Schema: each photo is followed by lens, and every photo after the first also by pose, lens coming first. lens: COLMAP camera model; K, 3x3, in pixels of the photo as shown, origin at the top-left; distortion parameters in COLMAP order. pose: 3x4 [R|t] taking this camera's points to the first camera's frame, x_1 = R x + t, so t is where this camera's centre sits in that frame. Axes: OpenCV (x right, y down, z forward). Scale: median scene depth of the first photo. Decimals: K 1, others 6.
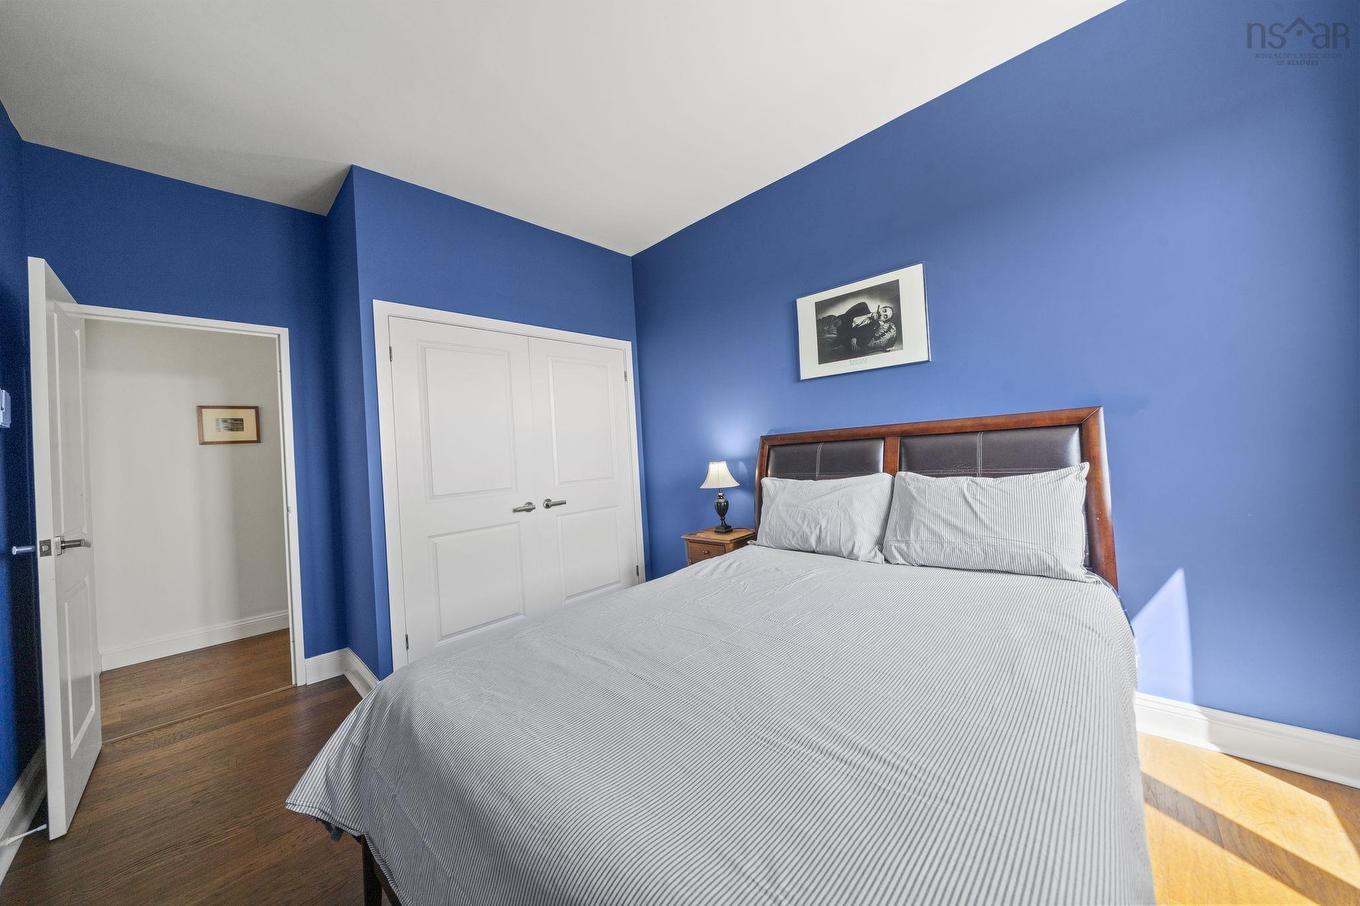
lens RADIAL K [[464.6, 0, 677.7], [0, 464.6, 447.4], [0, 0, 1]] dist [-0.001729, -0.000020]
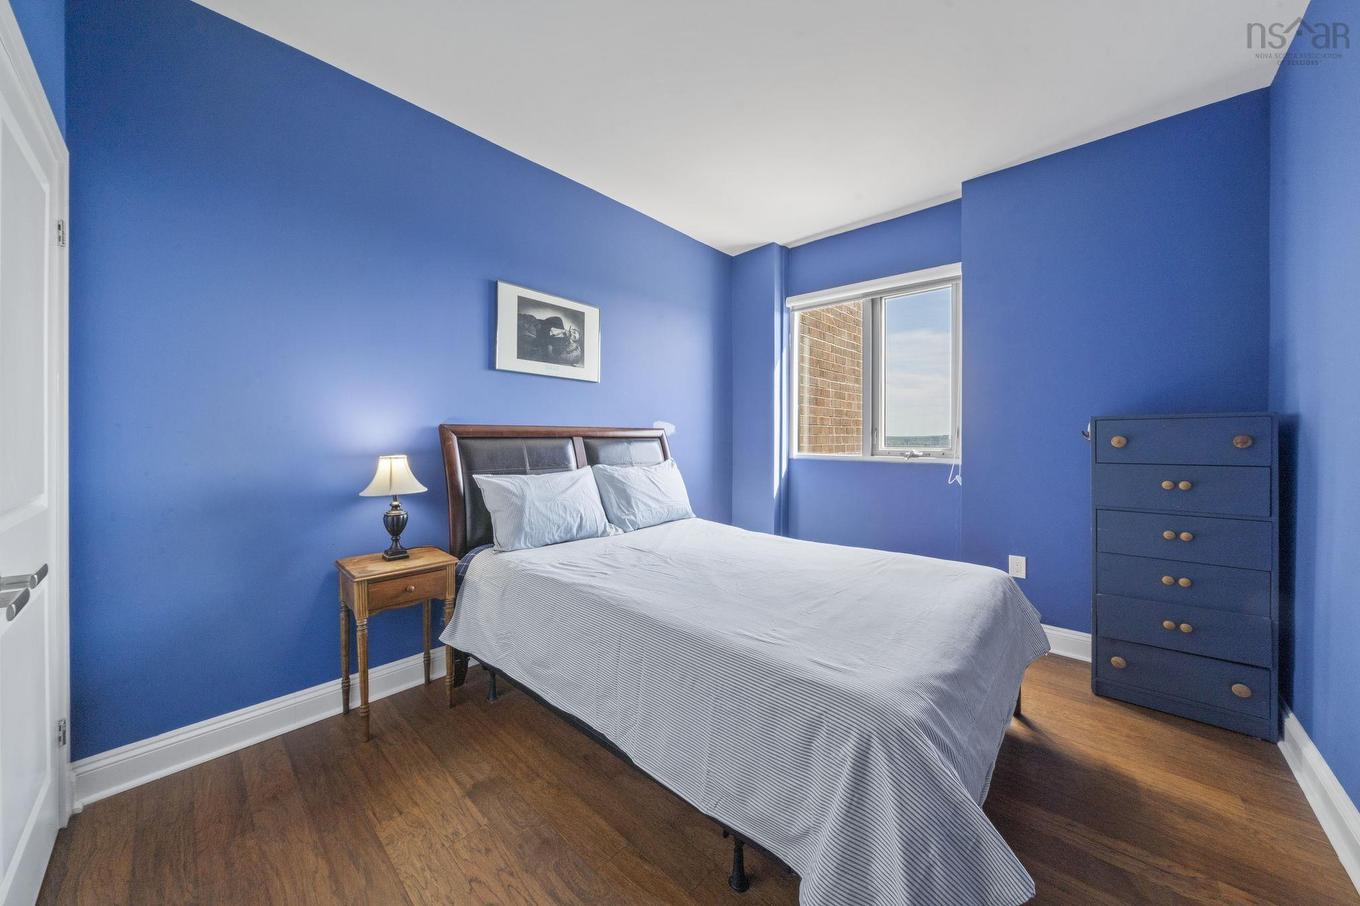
lens RADIAL K [[464.6, 0, 678.2], [0, 464.6, 447.6], [0, 0, 1]] dist [-0.001729, -0.000020]
pose [[-0.016741, 0.044977, 0.998848, -0.746391], [-0.009244, 0.998938, -0.045136, 0.056354], [-0.999817, -0.009989, -0.016307, 0.742235]]
